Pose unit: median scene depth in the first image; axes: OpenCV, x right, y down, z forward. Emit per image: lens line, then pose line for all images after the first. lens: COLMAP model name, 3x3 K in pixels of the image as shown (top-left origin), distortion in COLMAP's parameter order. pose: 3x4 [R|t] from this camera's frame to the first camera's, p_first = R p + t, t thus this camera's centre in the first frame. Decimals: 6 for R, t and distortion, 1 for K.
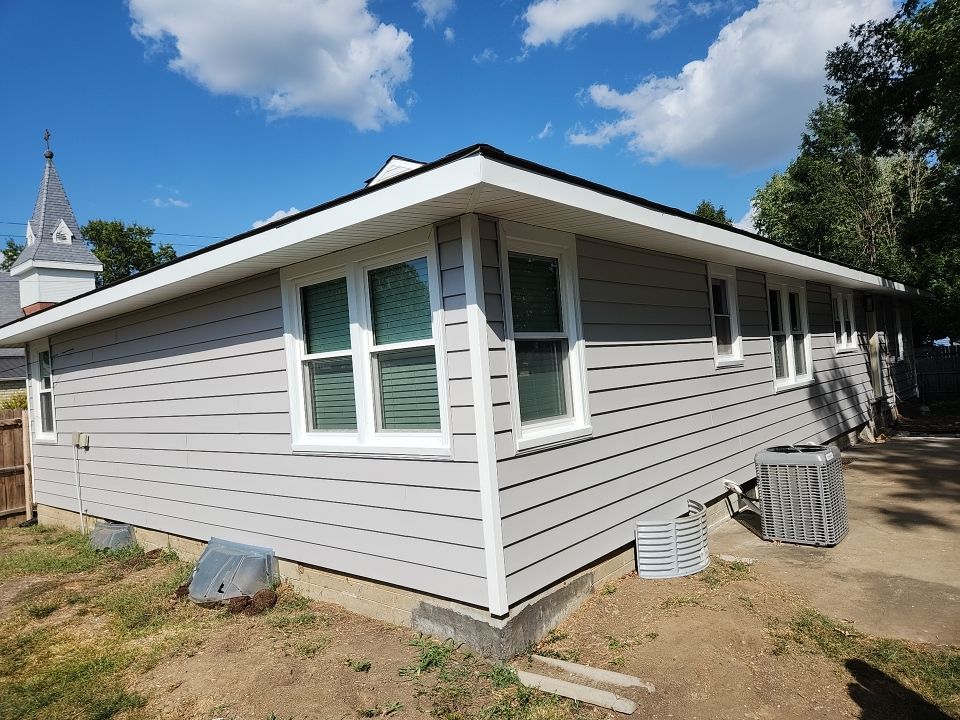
lens RADIAL K [[653.9, 0, 471.5], [0, 653.9, 355.5], [0, 0, 1]] dist [0.090243, -0.060234]
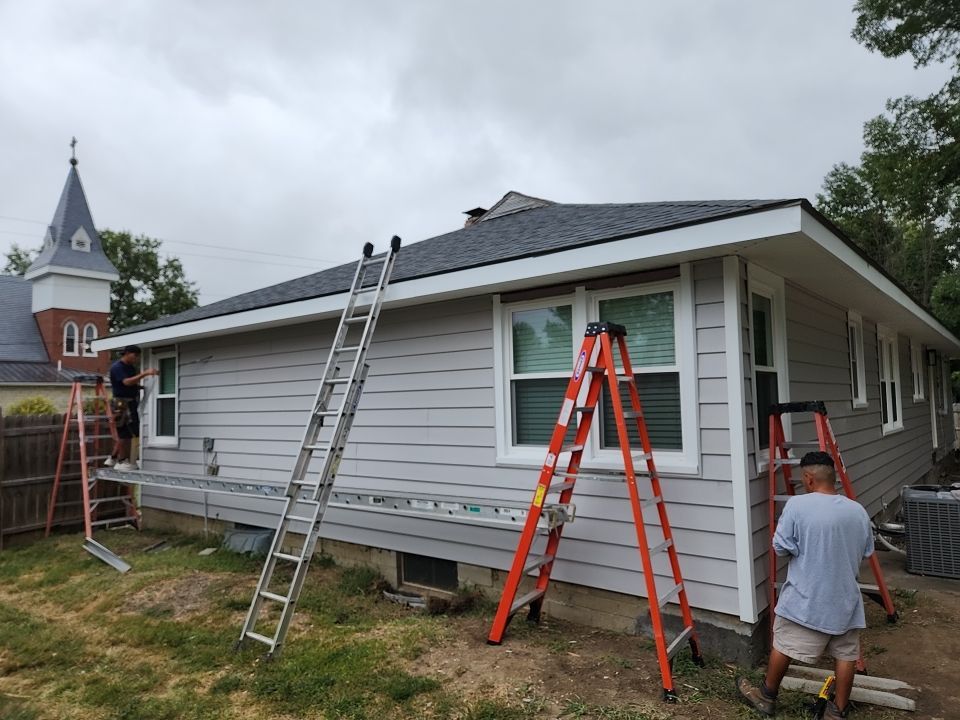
lens RADIAL K [[653.9, 0, 486.7], [0, 653.9, 357.5], [0, 0, 1]] dist [0.090243, -0.060234]
pose [[0.997355, 0.058124, 0.043647, -0.193040], [-0.056083, 0.997337, -0.046626, 0.013295], [-0.046241, 0.044054, 0.997958, -0.039404]]
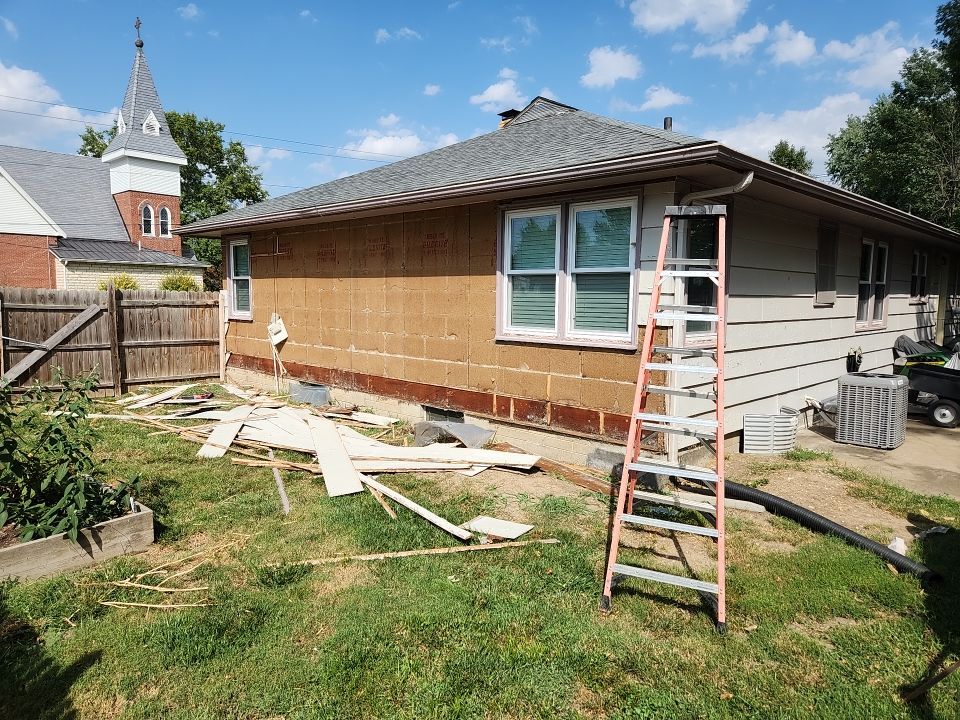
lens RADIAL K [[653.9, 0, 487.4], [0, 653.9, 360.8], [0, 0, 1]] dist [0.090243, -0.060234]
pose [[0.995572, 0.089224, -0.029583, -0.136891], [-0.084804, 0.988298, 0.126785, 0.008655], [0.040550, -0.123715, 0.991489, -0.189821]]
